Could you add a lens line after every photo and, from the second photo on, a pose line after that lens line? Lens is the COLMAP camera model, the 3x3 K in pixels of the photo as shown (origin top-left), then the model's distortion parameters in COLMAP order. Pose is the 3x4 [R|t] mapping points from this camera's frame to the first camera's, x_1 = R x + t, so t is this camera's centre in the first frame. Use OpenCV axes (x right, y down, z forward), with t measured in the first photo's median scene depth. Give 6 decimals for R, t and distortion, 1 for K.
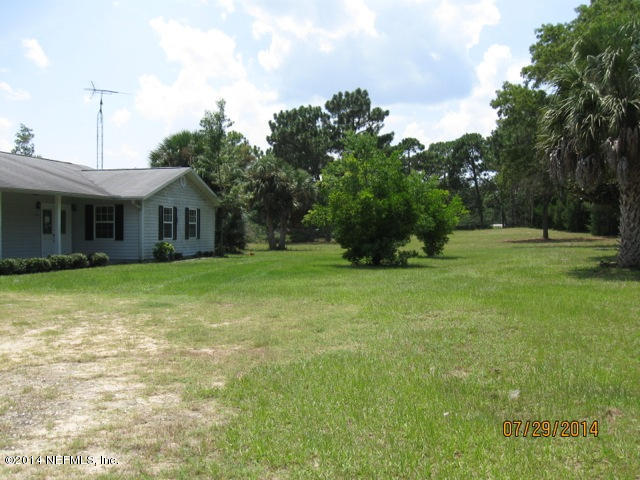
lens RADIAL K [[657.1, 0, 340.8], [0, 657.1, 255.9], [0, 0, 1]] dist [-0.130722, 0.022072]
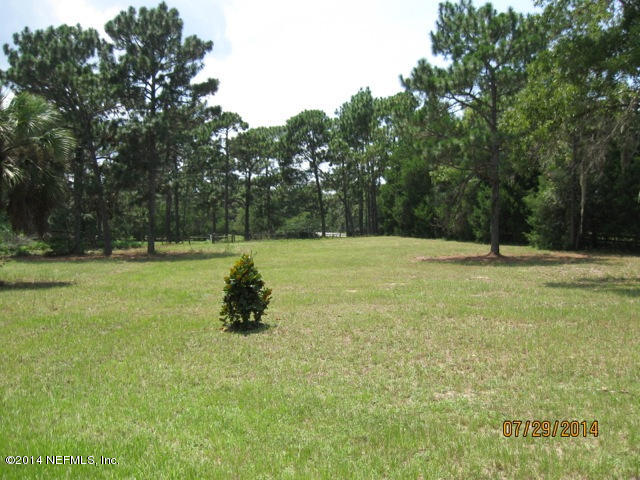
lens RADIAL K [[657.1, 0, 340.8], [0, 657.1, 255.9], [0, 0, 1]] dist [-0.130722, 0.022072]
pose [[0.953356, 0.007362, 0.301758, 0.007514], [-0.004900, 0.999948, -0.008916, -0.018135], [-0.301808, 0.007021, 0.953343, 0.386656]]
